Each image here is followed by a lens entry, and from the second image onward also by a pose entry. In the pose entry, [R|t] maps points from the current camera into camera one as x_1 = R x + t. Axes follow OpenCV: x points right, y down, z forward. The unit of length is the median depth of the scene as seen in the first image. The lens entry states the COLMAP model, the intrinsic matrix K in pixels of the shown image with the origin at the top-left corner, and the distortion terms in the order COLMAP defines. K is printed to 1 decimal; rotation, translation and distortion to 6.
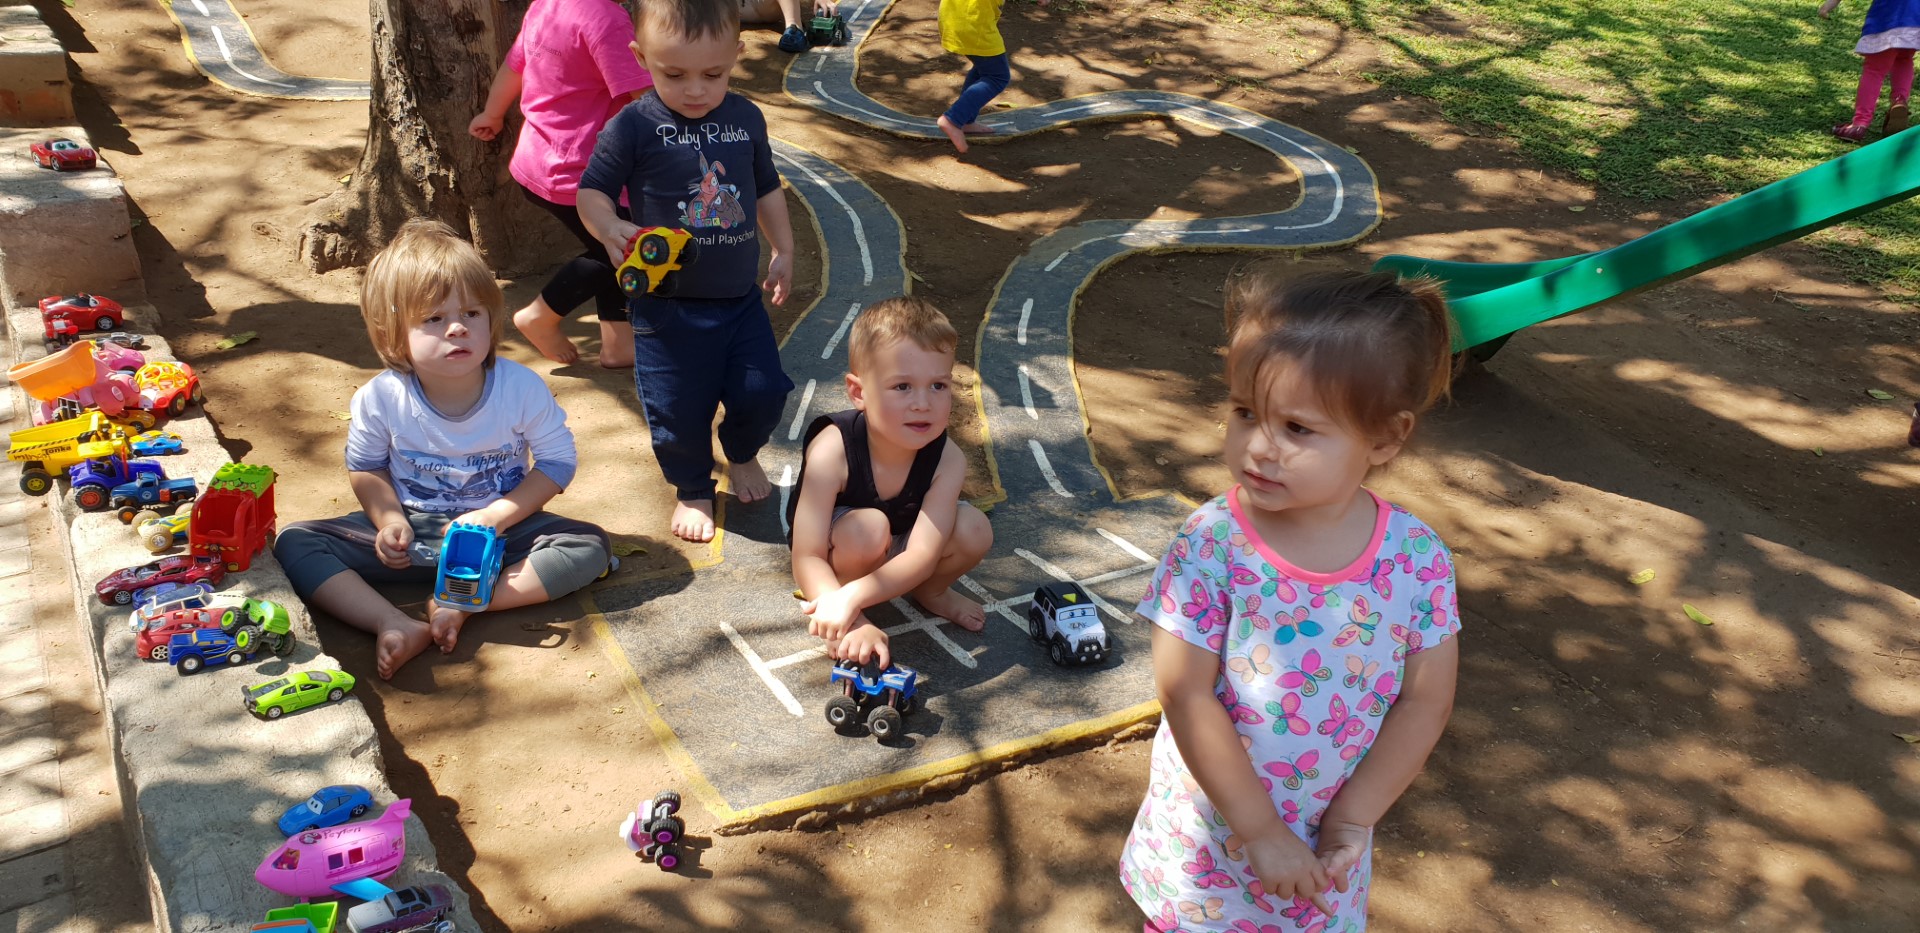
lens RADIAL K [[1539.5, 0, 1039.2], [0, 1539.5, 521.9], [0, 0, 1]] dist [0.032536, -0.119614]
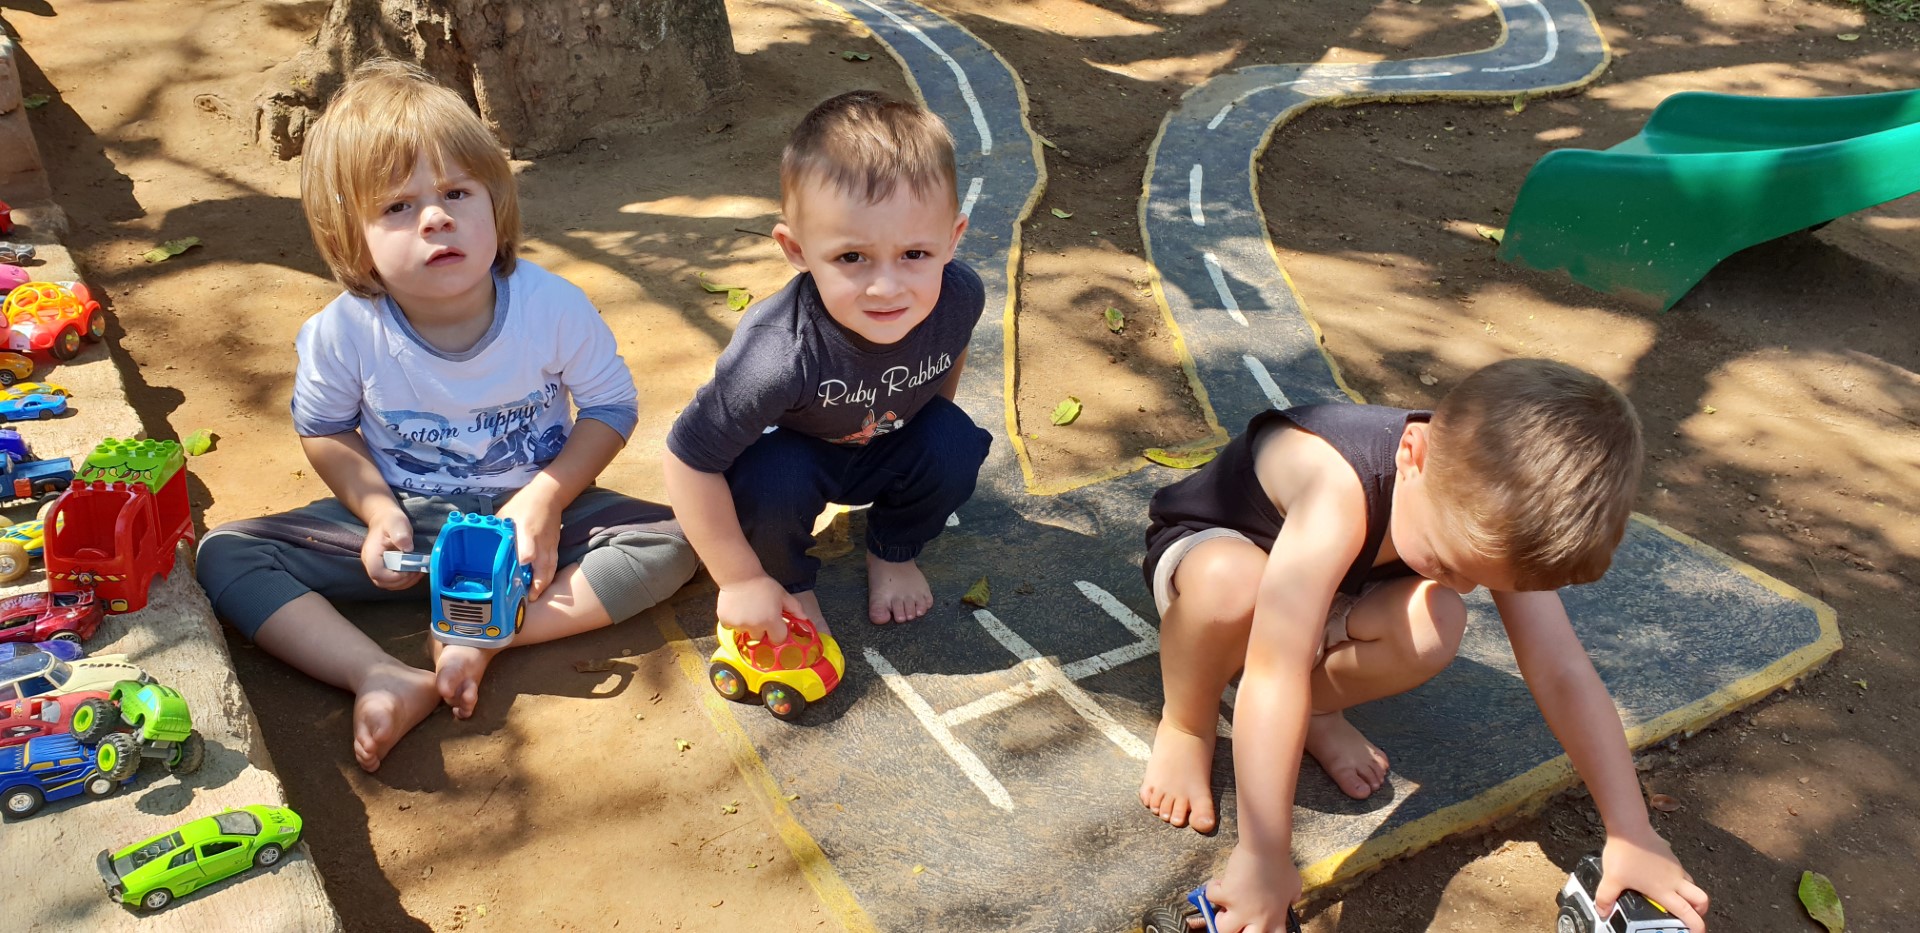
lens RADIAL K [[1433.4, 0, 965.2], [0, 1433.4, 533.8], [0, 0, 1]] dist [-0.011688, -0.004830]
pose [[0.998788, -0.021542, -0.044257, -0.106364], [0.025217, 0.996127, 0.084233, -0.028417], [0.042271, -0.085247, 0.995463, 0.306321]]
